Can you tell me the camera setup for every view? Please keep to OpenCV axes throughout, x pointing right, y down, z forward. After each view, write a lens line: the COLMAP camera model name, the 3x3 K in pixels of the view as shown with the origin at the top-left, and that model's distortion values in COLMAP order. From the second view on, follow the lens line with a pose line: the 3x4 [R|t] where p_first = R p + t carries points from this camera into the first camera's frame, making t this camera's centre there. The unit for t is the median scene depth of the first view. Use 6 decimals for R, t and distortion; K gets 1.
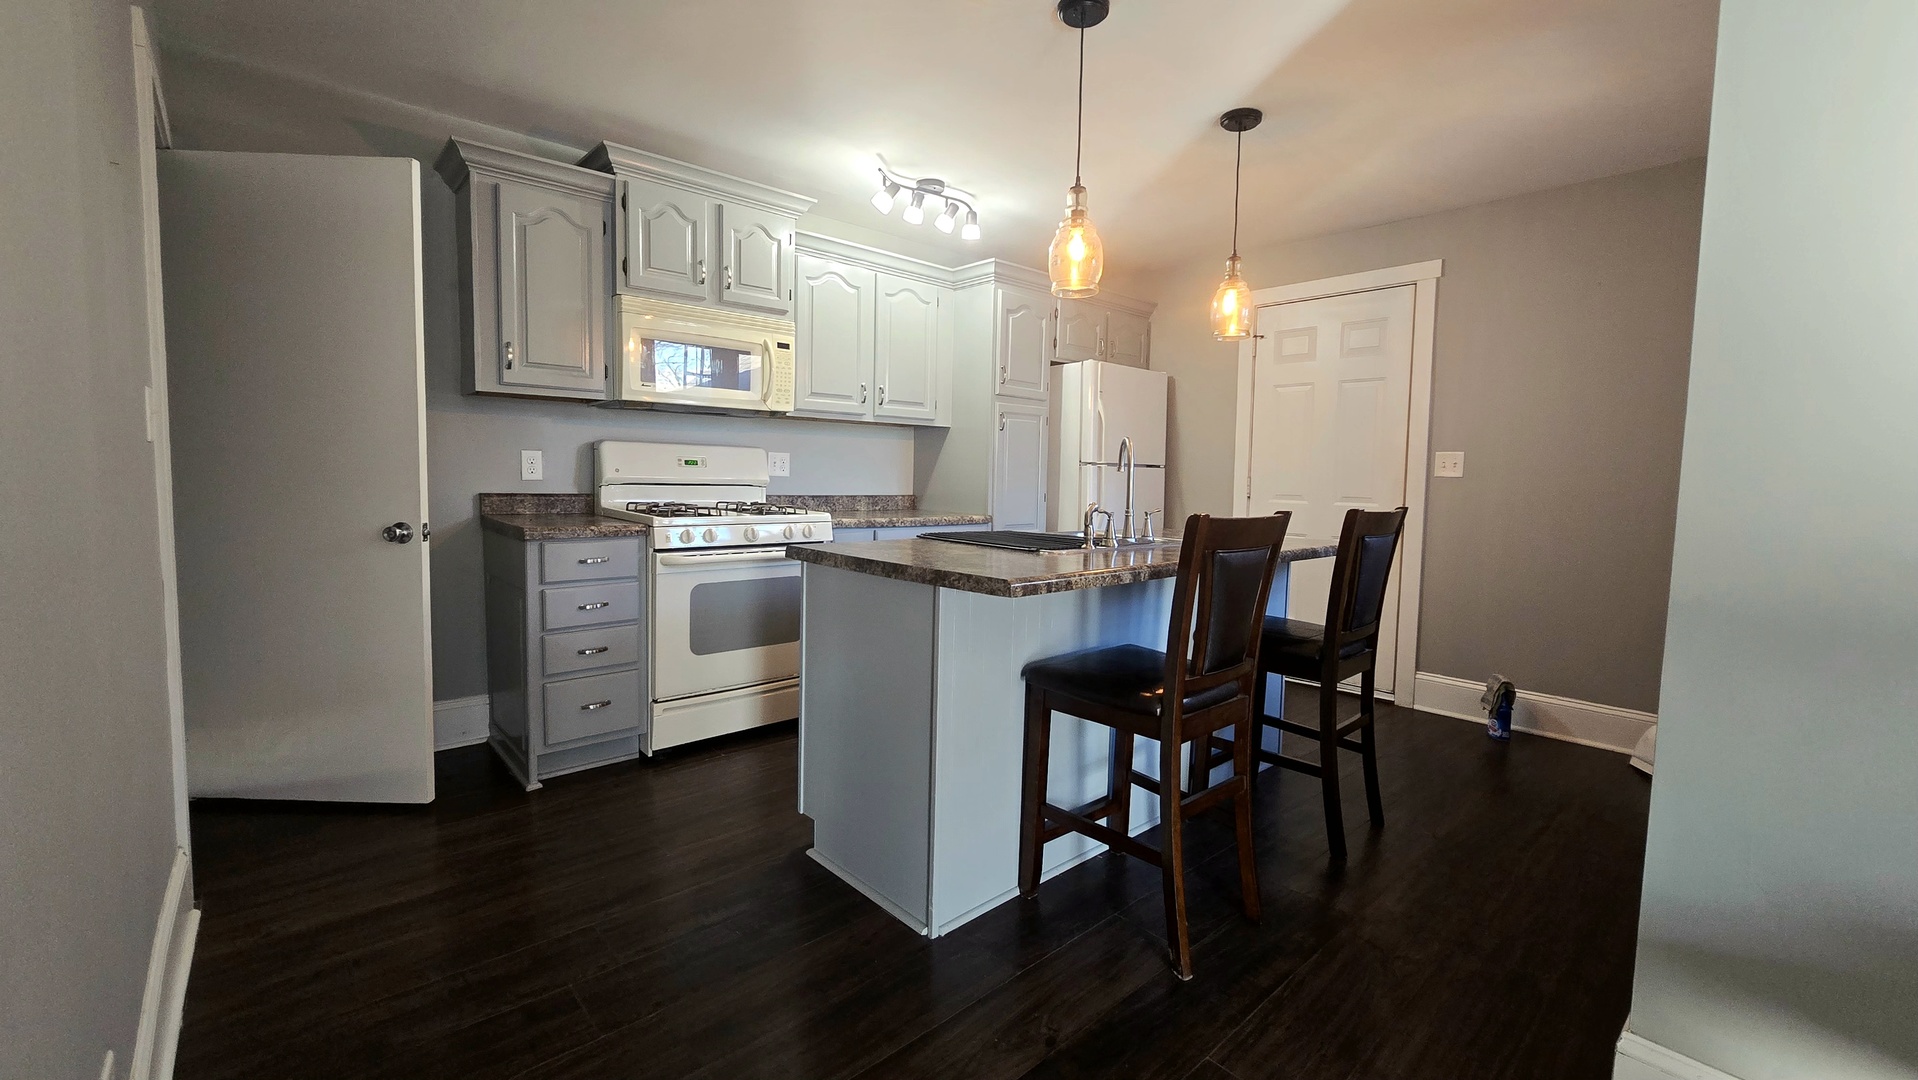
lens RADIAL K [[782.5, 0, 965.0], [0, 782.5, 531.2], [0, 0, 1]] dist [-0.009288, 0.000598]
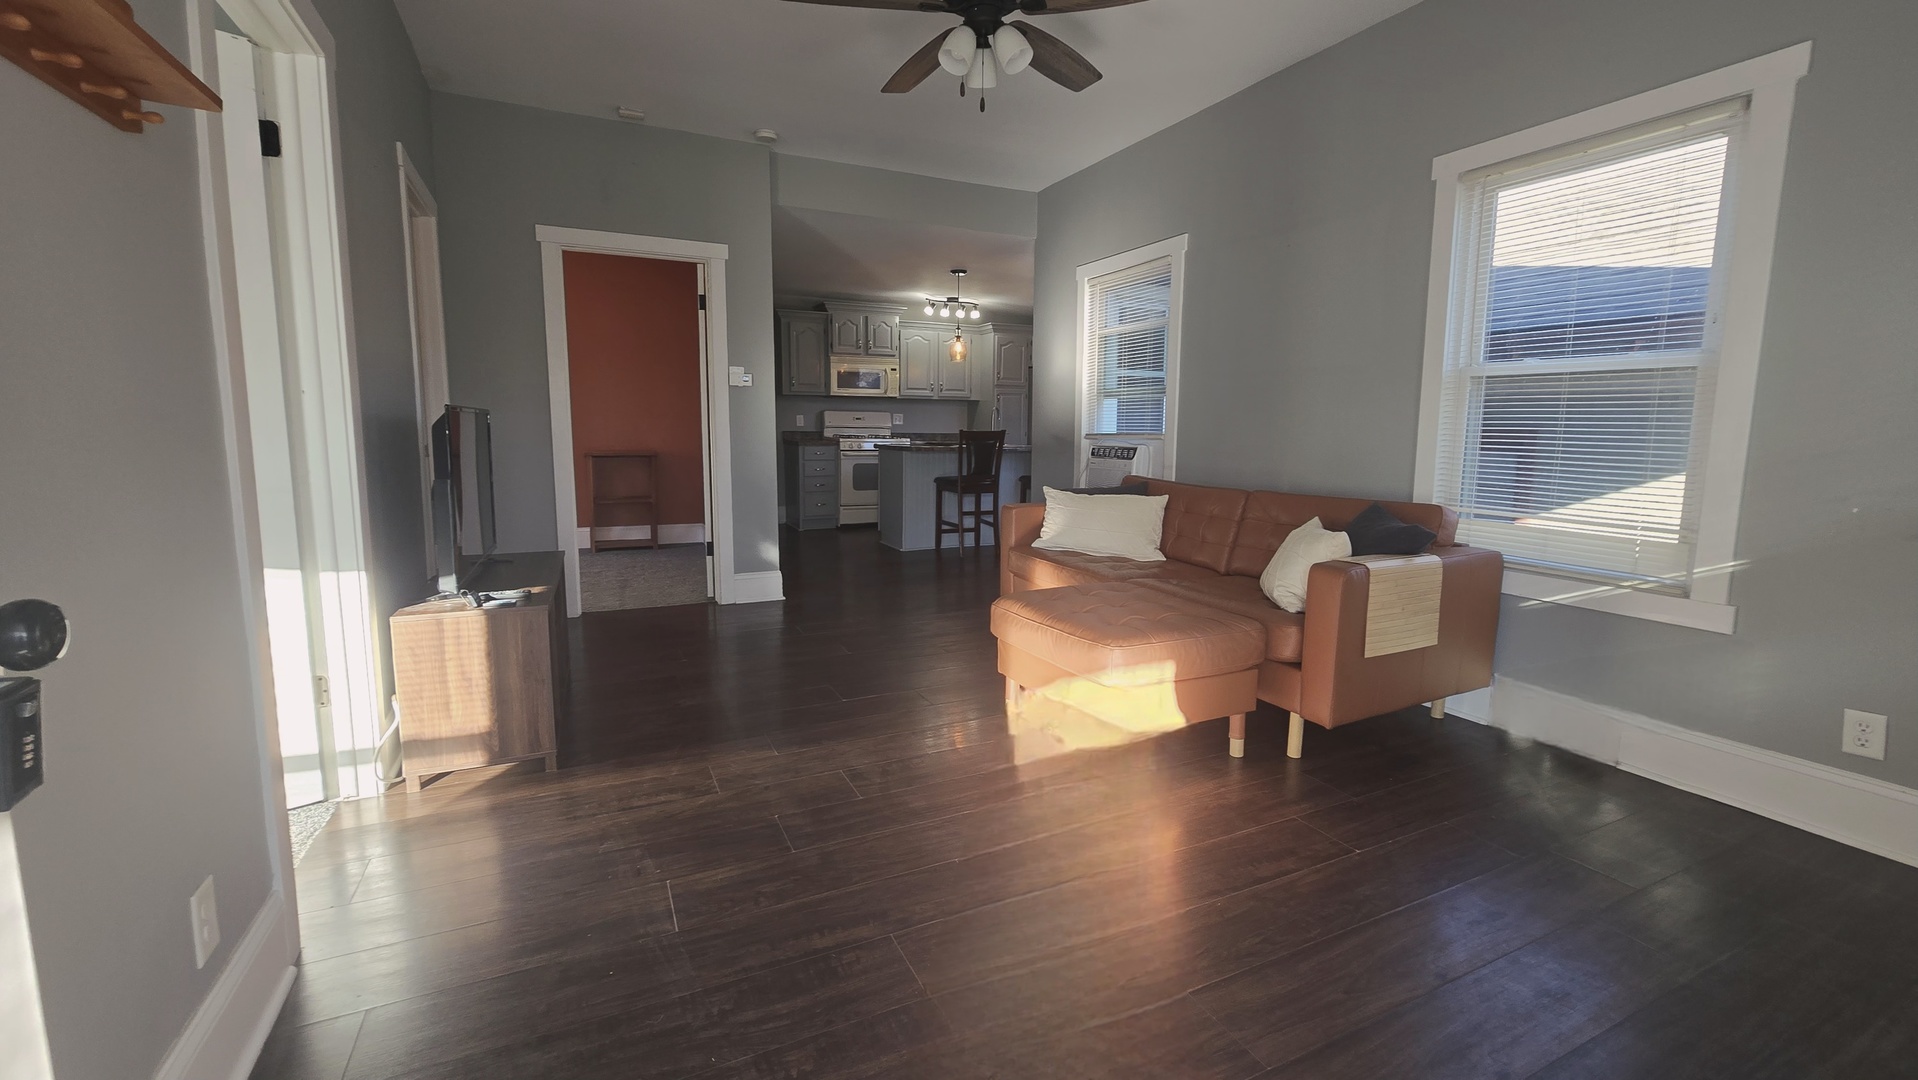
lens RADIAL K [[782.5, 0, 958.1], [0, 782.5, 532.9], [0, 0, 1]] dist [-0.009288, 0.000598]
pose [[0.956198, 0.027180, -0.291455, 0.742102], [-0.011502, 0.998400, 0.055371, 0.142319], [0.292493, -0.049594, 0.954981, -1.396755]]
